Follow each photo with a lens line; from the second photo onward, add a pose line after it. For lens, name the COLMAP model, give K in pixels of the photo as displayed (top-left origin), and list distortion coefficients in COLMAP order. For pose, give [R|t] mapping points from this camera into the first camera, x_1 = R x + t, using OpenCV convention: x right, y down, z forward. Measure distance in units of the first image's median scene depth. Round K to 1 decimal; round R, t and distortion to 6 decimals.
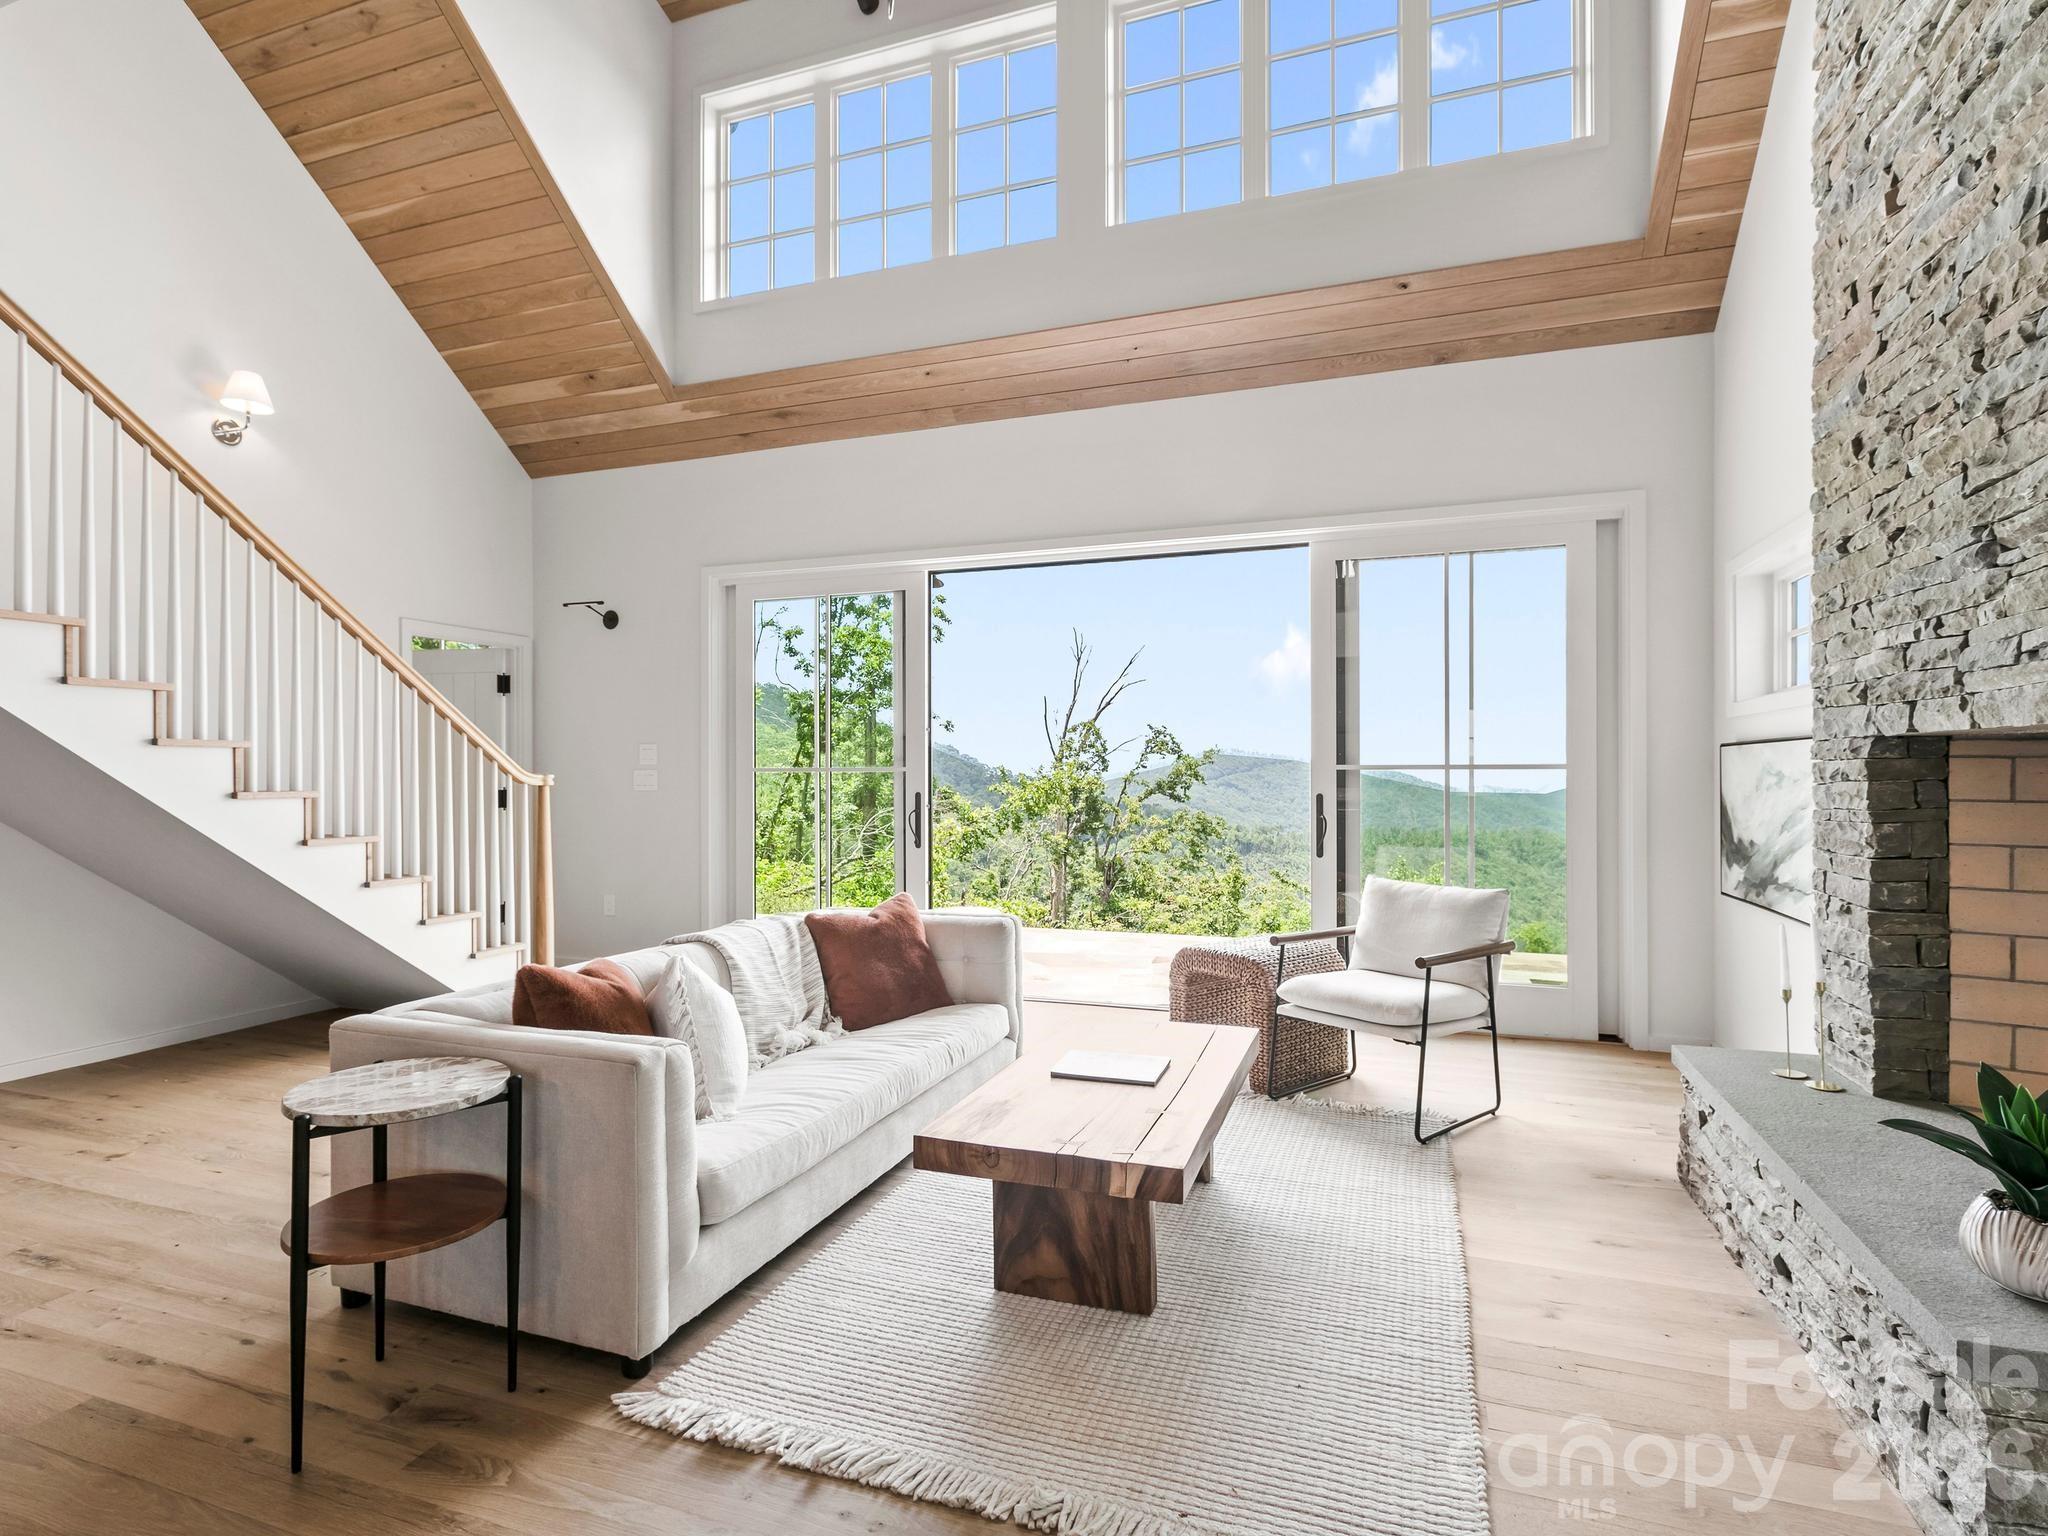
lens RADIAL K [[1058.6, 0, 1036.6], [0, 1058.6, 765.8], [0, 0, 1]] dist [-0.001783, 0.001520]
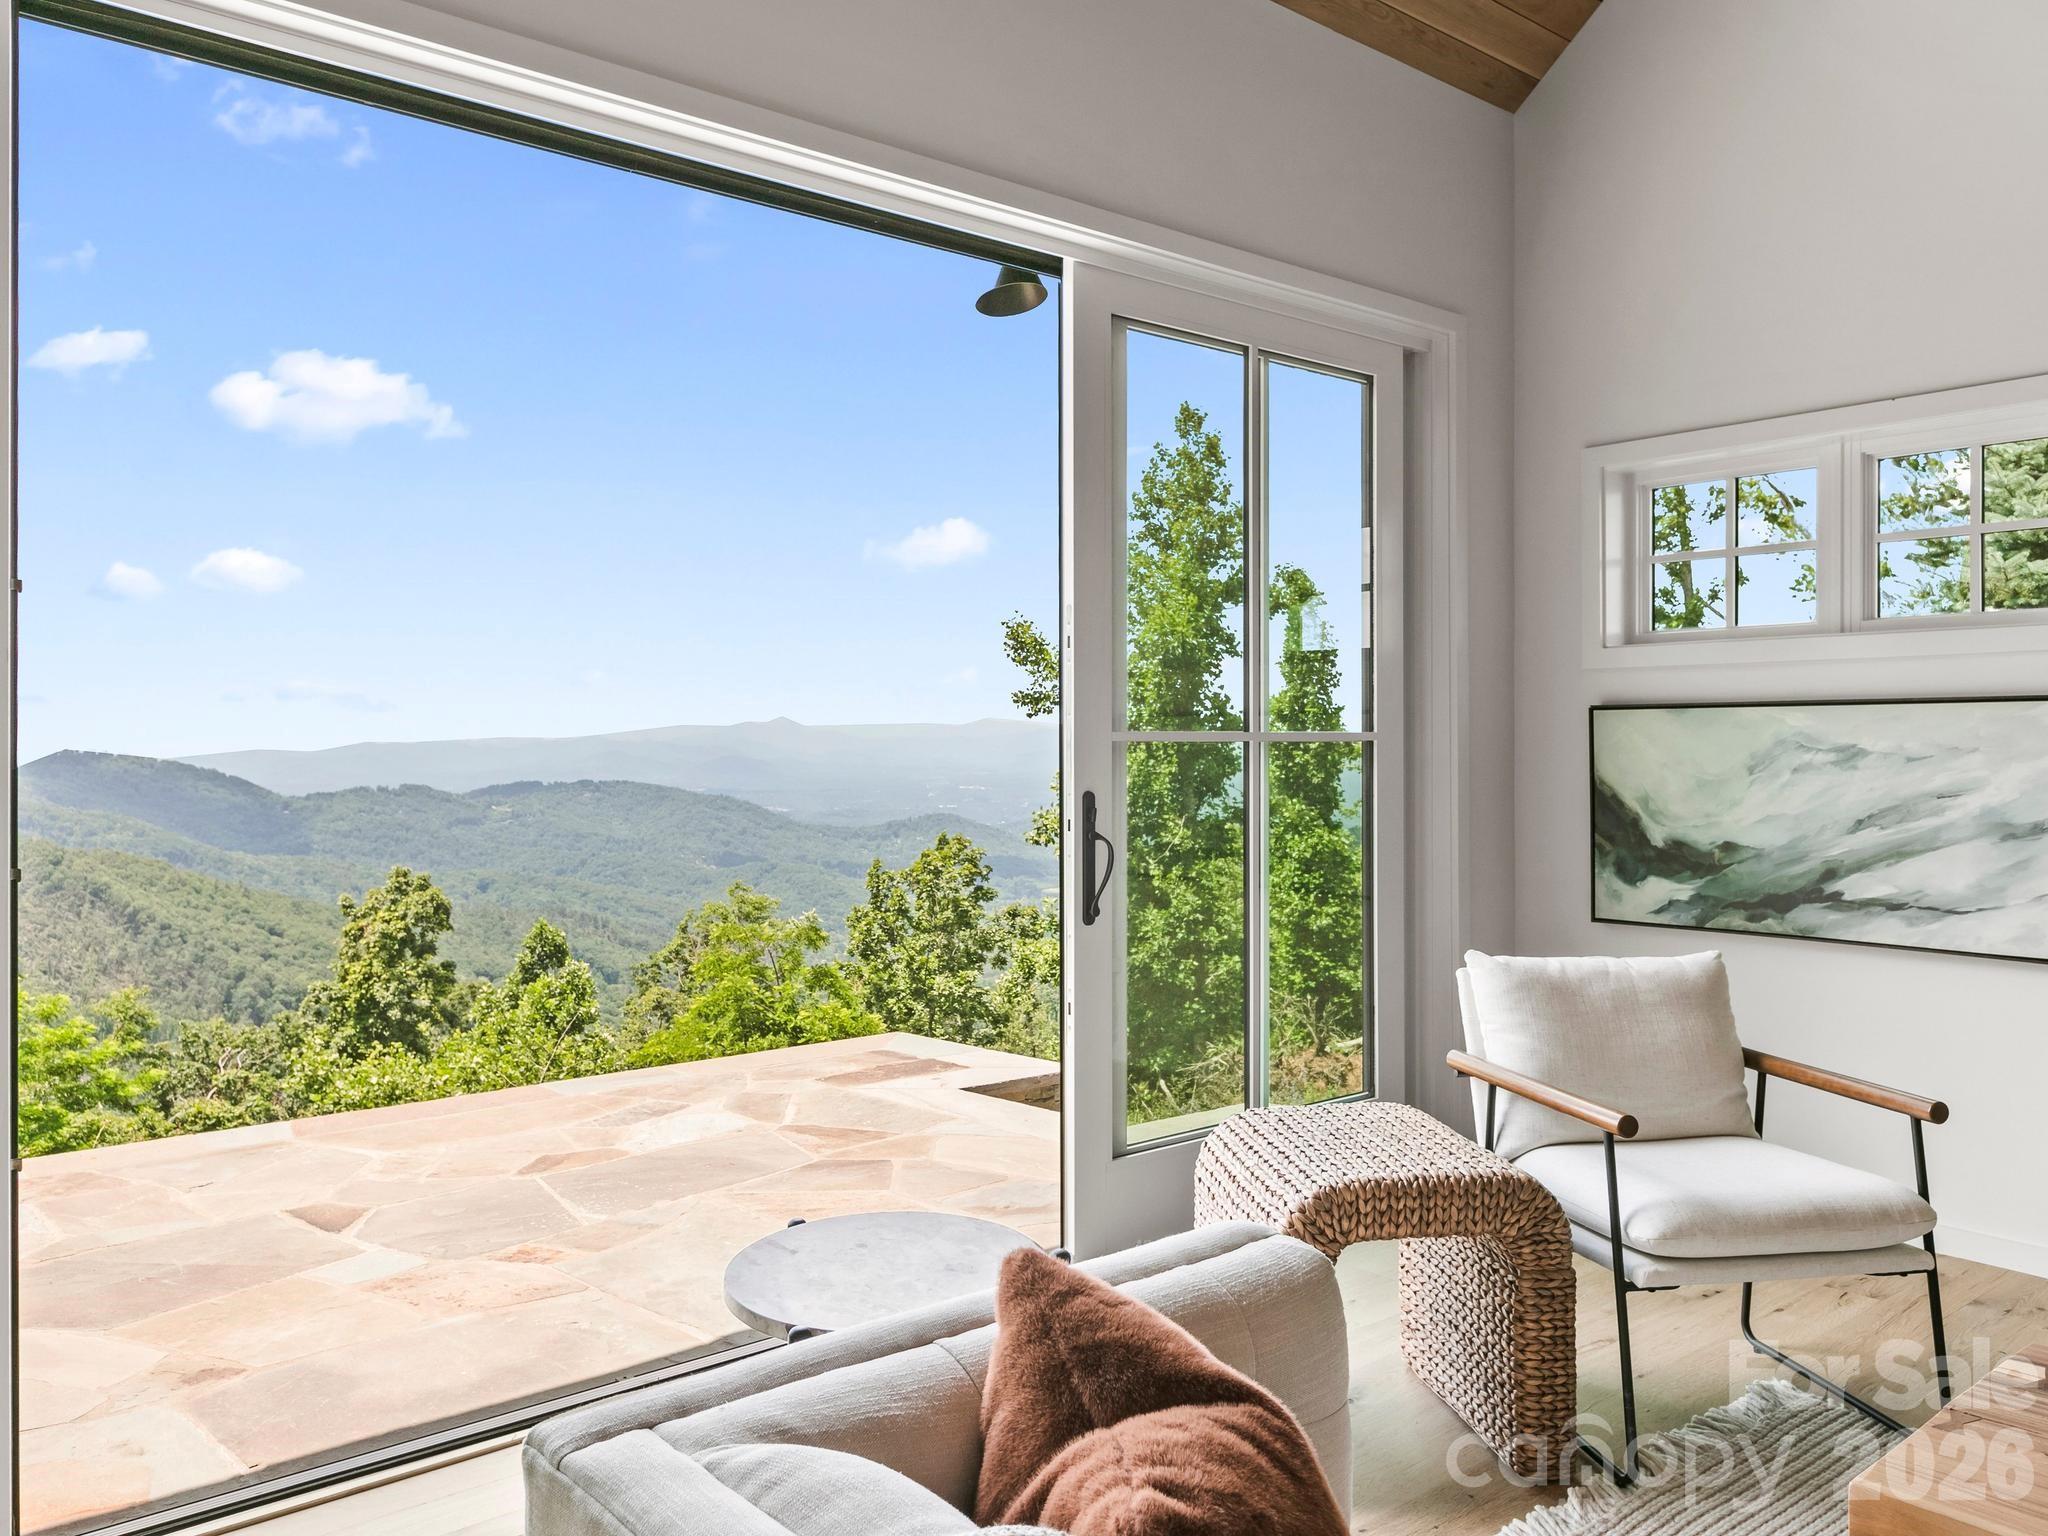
lens RADIAL K [[1525.1, 0, 1032.9], [0, 1525.1, 766.2], [0, 0, 1]] dist [0.007650, -0.006535]
pose [[0.503383, -0.010286, 0.864002, -0.392569], [-0.006578, 0.999855, 0.015735, 0.004653], [-0.864039, -0.013605, 0.503242, 0.766888]]
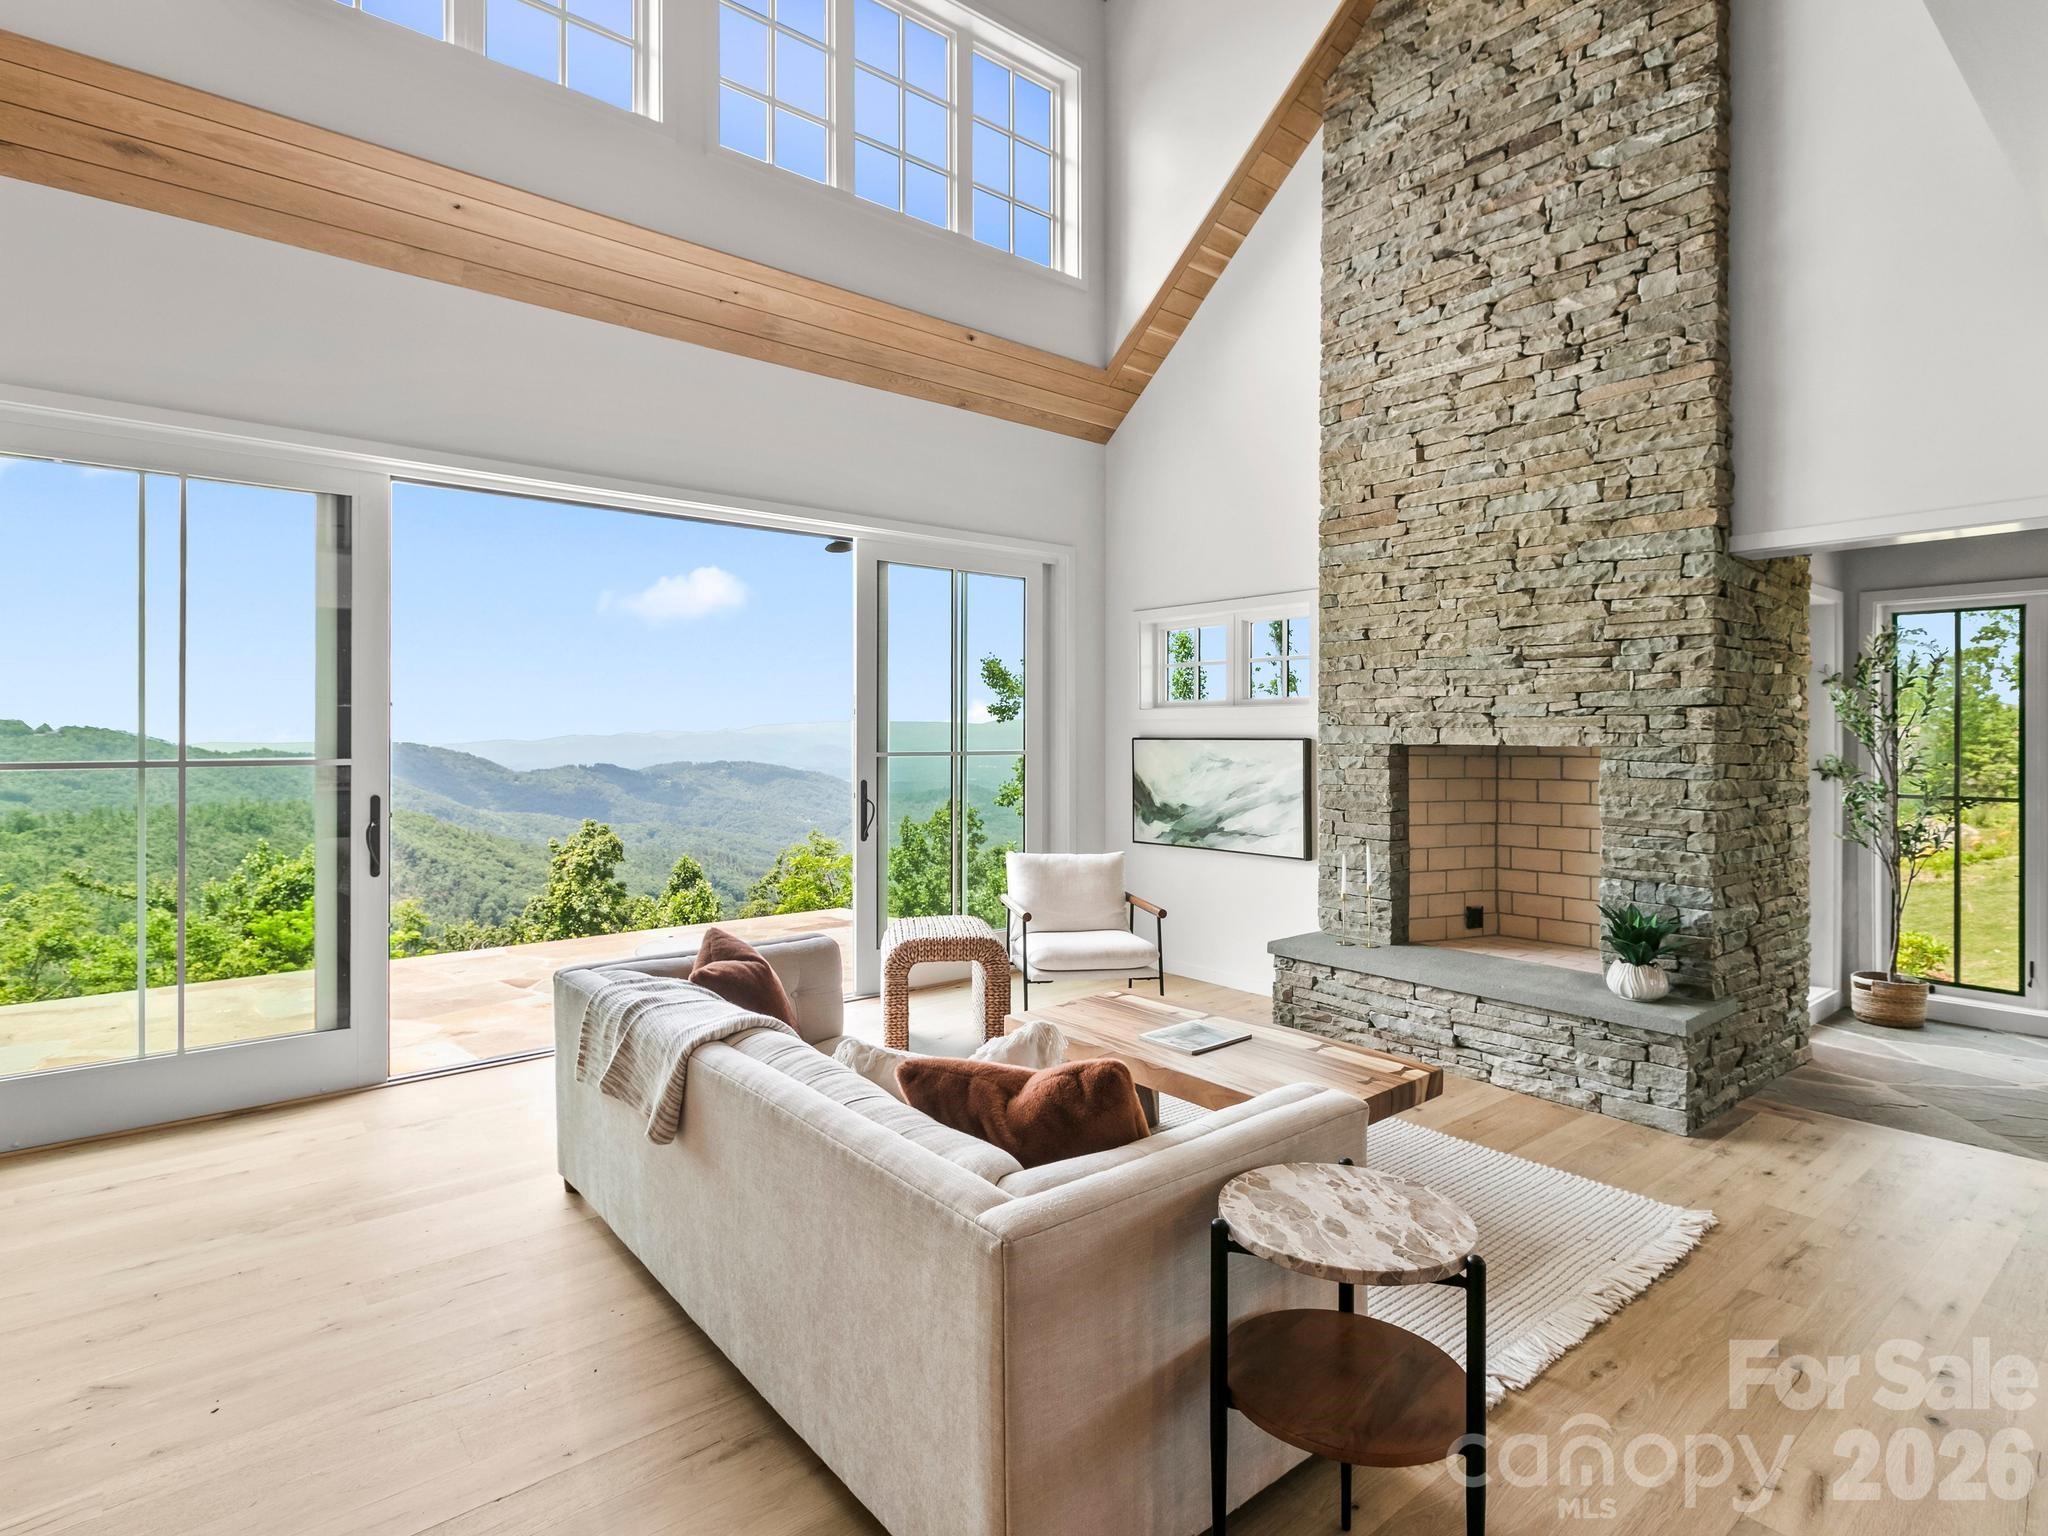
lens RADIAL K [[1058.6, 0, 1029.4], [0, 1058.6, 747.7], [0, 0, 1]] dist [-0.001783, 0.001520]
pose [[0.506826, -0.005922, 0.862028, -0.635870], [-0.008683, 0.999891, 0.011975, -0.022976], [-0.862004, -0.013554, 0.506720, 0.368819]]
